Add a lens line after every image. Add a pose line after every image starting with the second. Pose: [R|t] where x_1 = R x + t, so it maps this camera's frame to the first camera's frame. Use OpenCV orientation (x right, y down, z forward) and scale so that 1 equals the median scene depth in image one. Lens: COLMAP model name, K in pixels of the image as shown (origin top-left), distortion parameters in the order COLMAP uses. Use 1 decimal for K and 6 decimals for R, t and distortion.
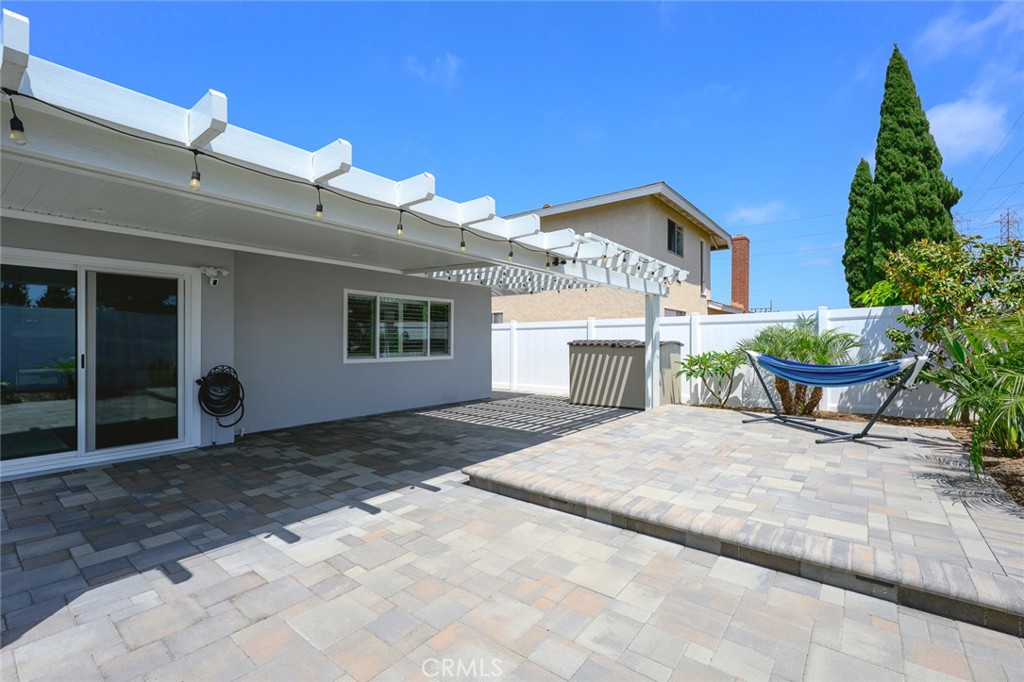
lens RADIAL K [[450.5, 0, 508.1], [0, 450.5, 339.9], [0, 0, 1]] dist [0.004008, -0.001015]
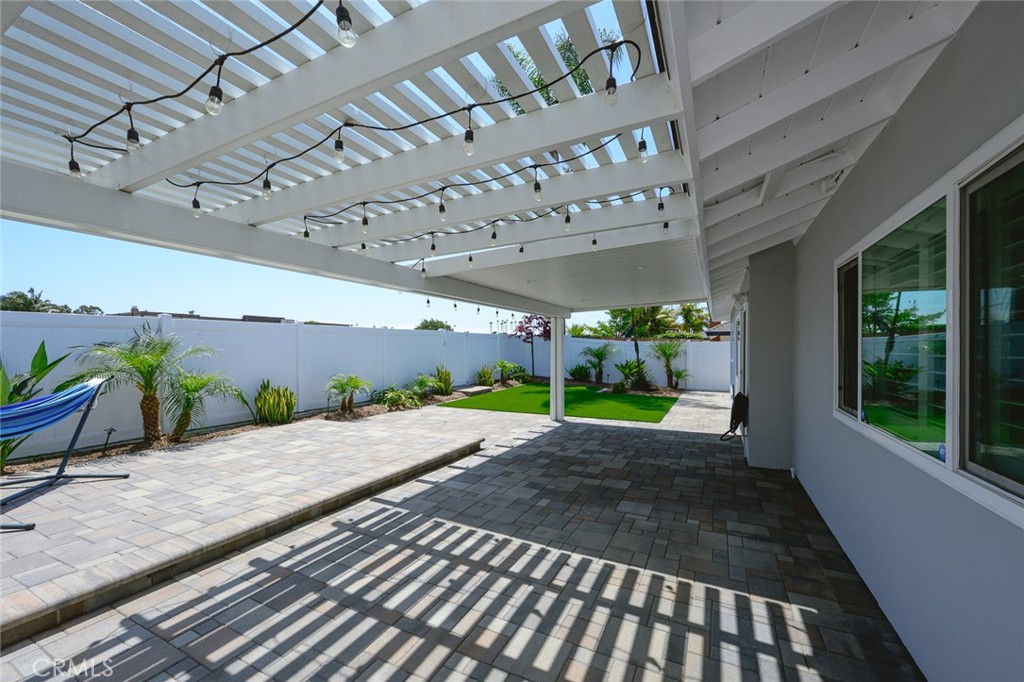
lens RADIAL K [[405.9, 0, 505.6], [0, 405.9, 351.1], [0, 0, 1]] dist [-0.000266, 0.000095]
pose [[-0.979917, 0.005710, -0.199324, 0.057260], [0.005529, 0.999984, 0.001466, -0.017115], [0.199329, 0.000335, -0.979933, 1.226626]]
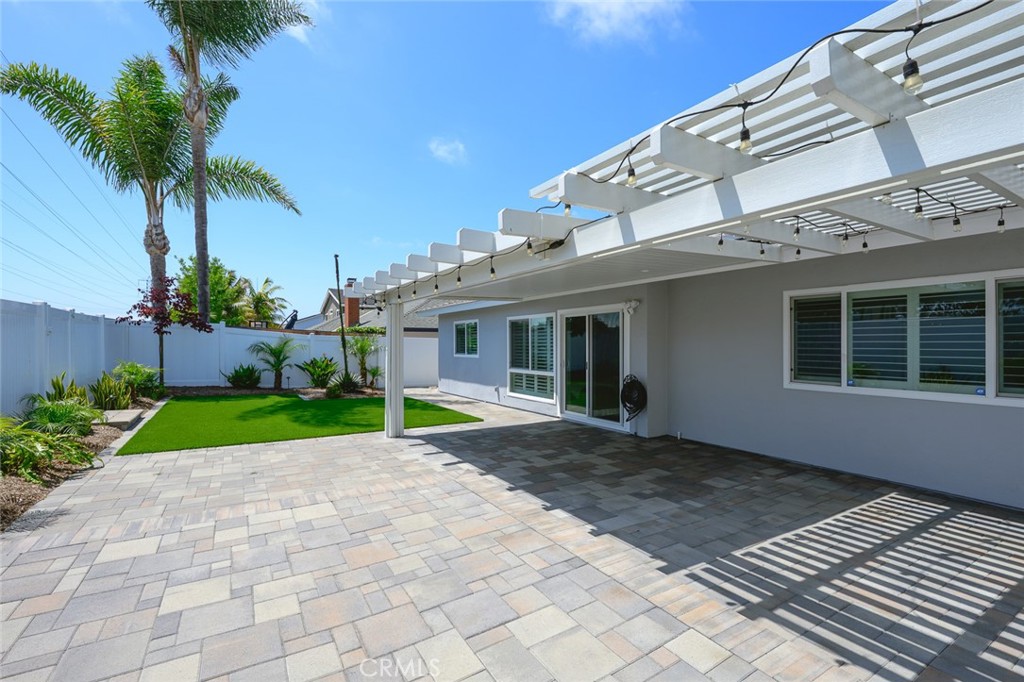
lens RADIAL K [[446.1, 0, 501.8], [0, 446.1, 344.2], [0, 0, 1]] dist [0.000009, 0.000194]
pose [[-0.350494, -0.001831, -0.936563, 0.474982], [0.000009, 0.999998, -0.001958, -0.018888], [0.936565, -0.000695, -0.350494, 0.738908]]
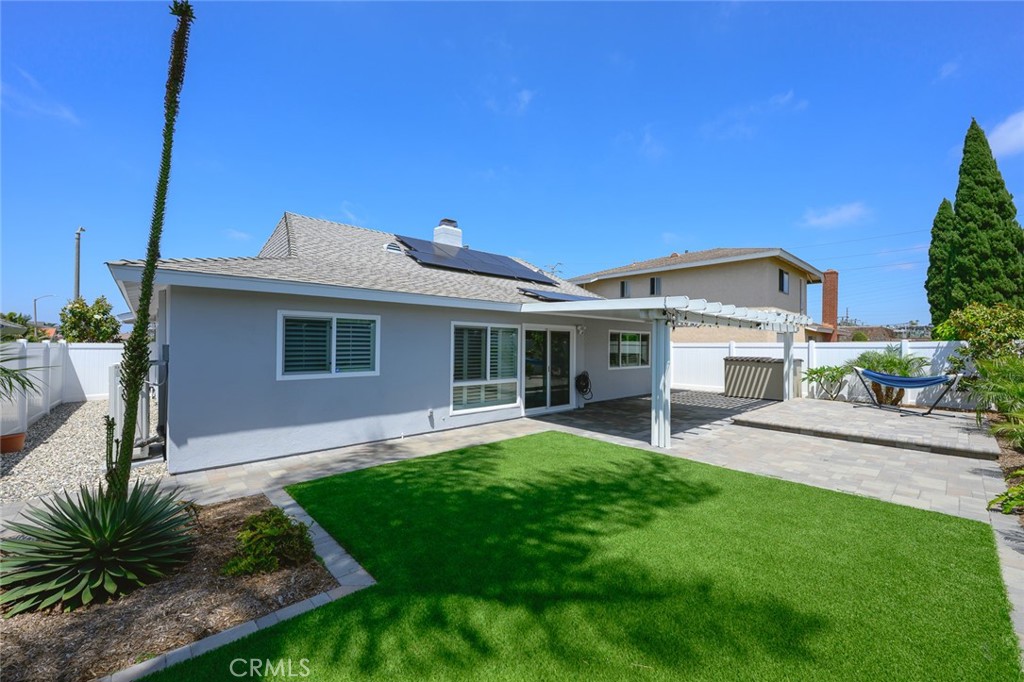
lens RADIAL K [[405.9, 0, 505.9], [0, 405.9, 342.5], [0, 0, 1]] dist [-0.000266, 0.000095]
pose [[0.985793, 0.007218, -0.167809, -0.455837], [-0.007733, 0.999967, -0.002413, -0.048044], [0.167786, 0.003676, 0.985817, -0.655673]]
